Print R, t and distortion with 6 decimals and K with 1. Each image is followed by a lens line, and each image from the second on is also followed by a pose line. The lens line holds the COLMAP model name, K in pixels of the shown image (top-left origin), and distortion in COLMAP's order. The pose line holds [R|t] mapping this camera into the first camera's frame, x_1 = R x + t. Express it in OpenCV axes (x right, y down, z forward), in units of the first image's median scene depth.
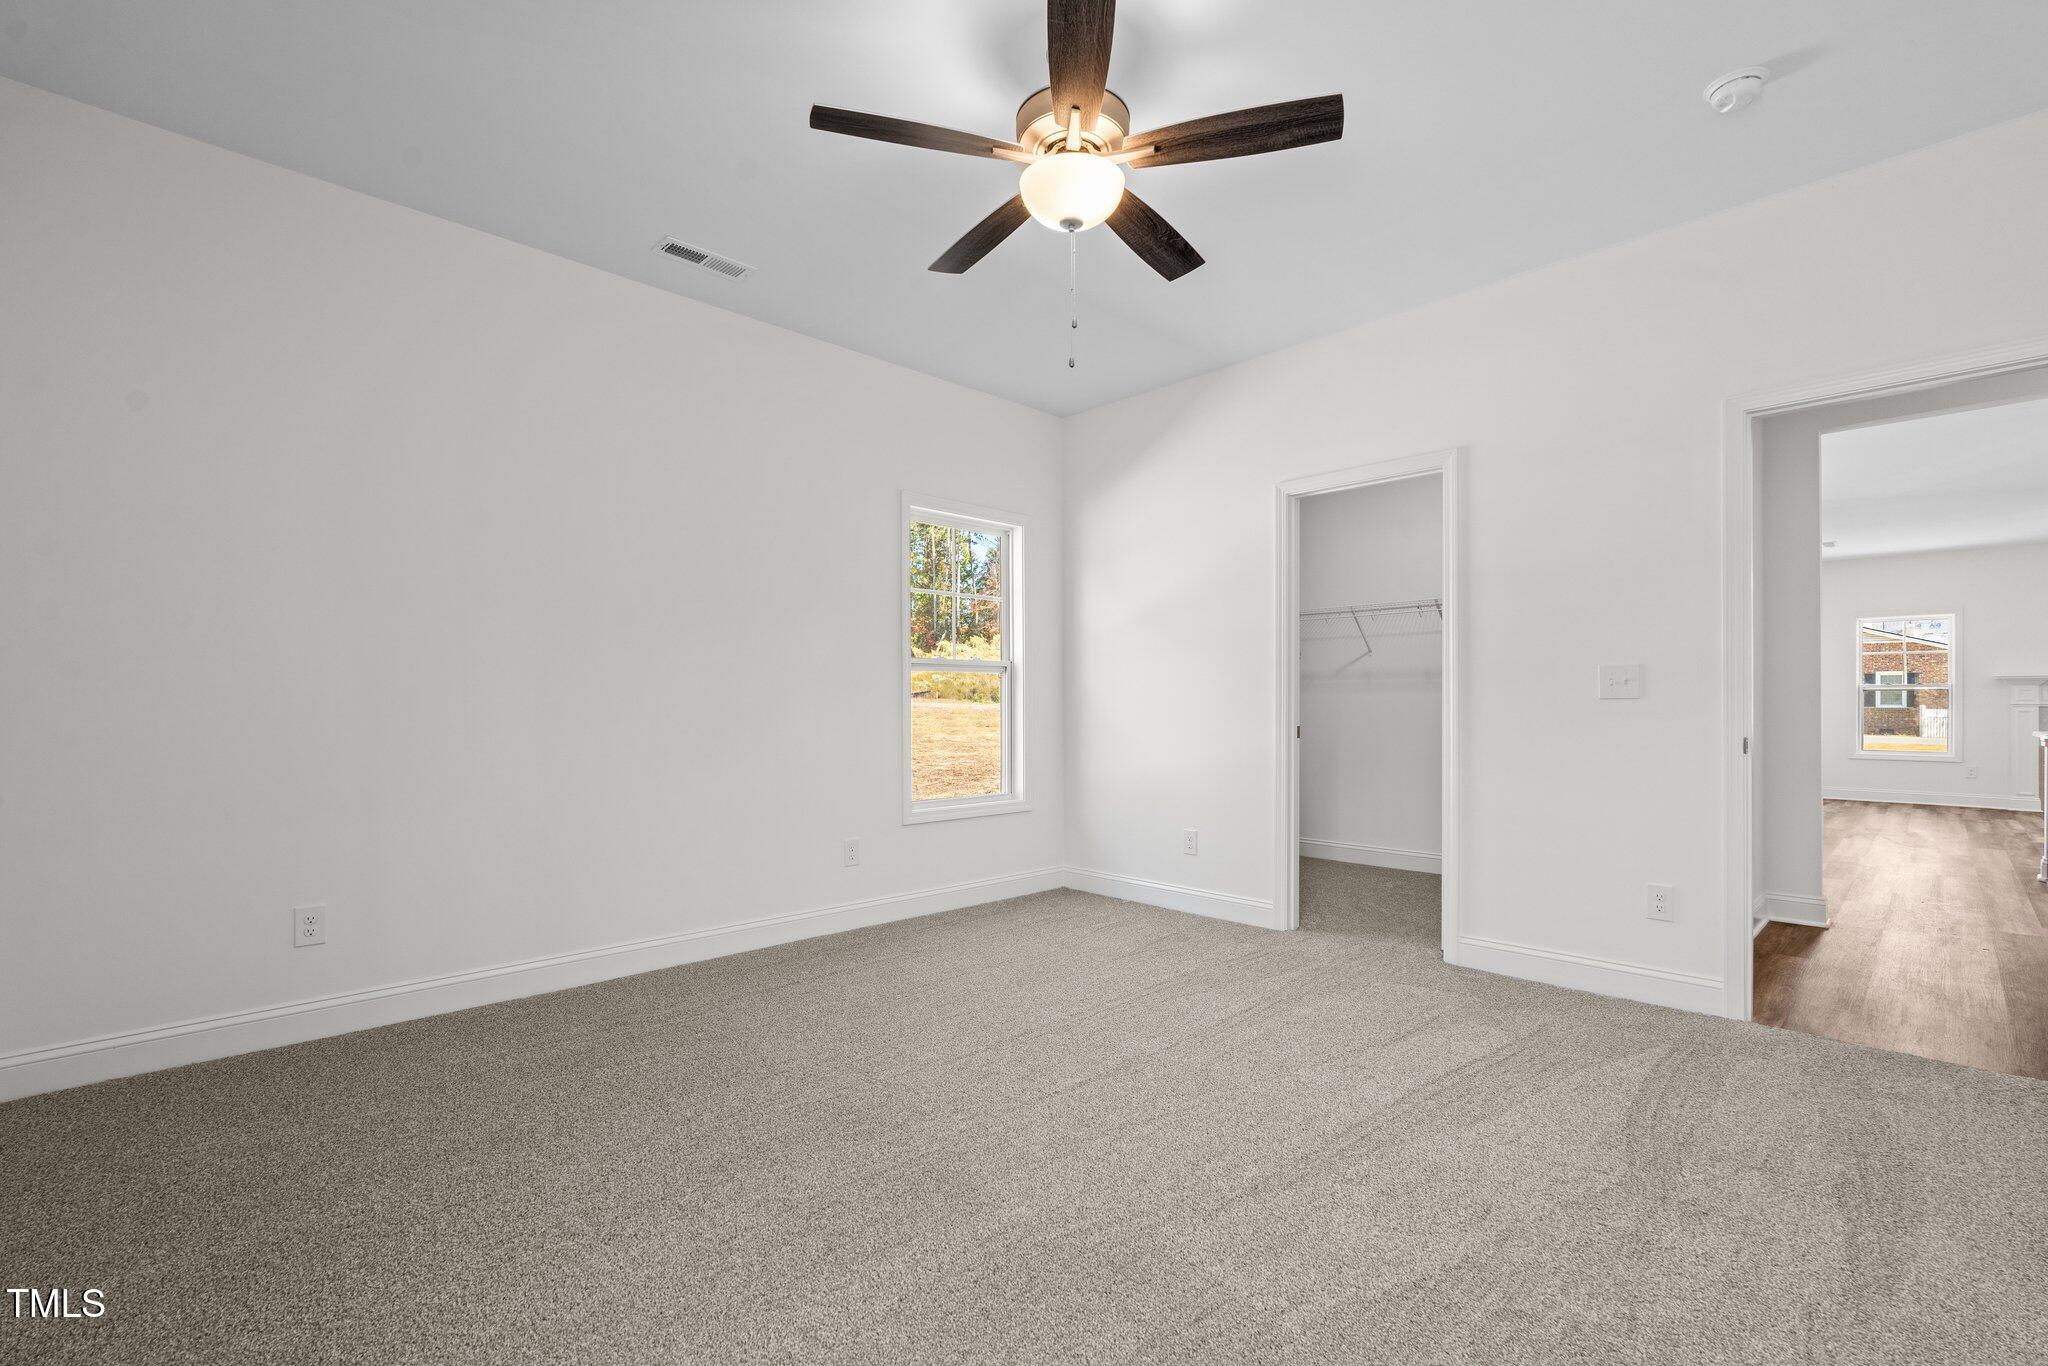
lens RADIAL K [[895.1, 0, 1024.3], [0, 895.1, 693.7], [0, 0, 1]] dist [-0.005684, -0.000021]
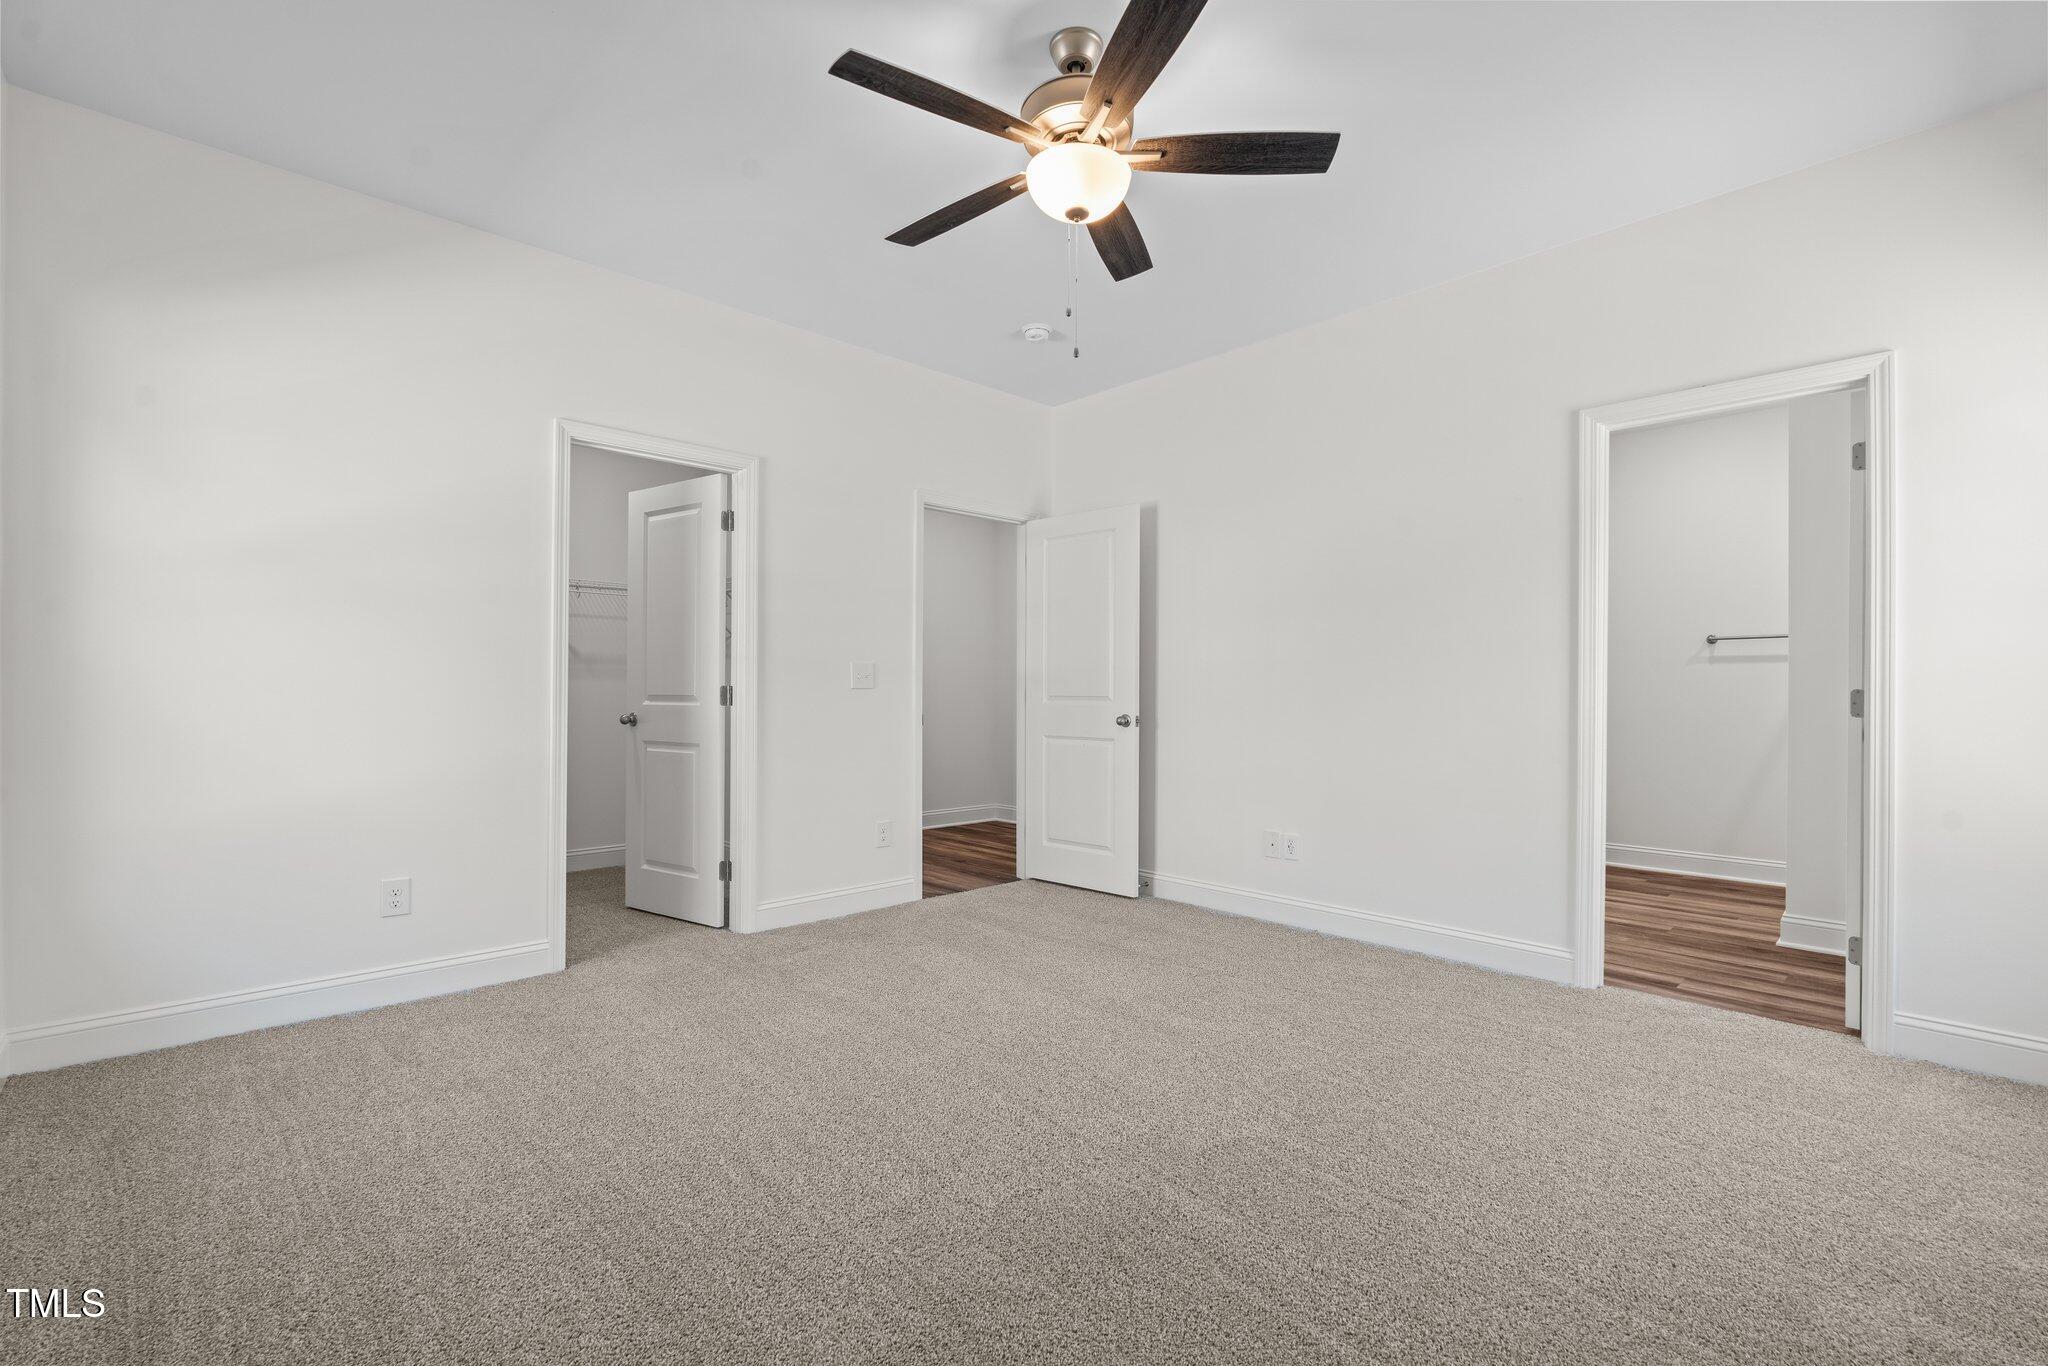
lens RADIAL K [[911.8, 0, 1014.5], [0, 911.8, 684.5], [0, 0, 1]] dist [-0.010312, 0.000066]
pose [[0.019612, 0.006757, 0.999785, -0.701471], [-0.014802, 0.999870, -0.006468, 0.005262], [-0.999698, -0.014672, 0.019709, 0.759712]]
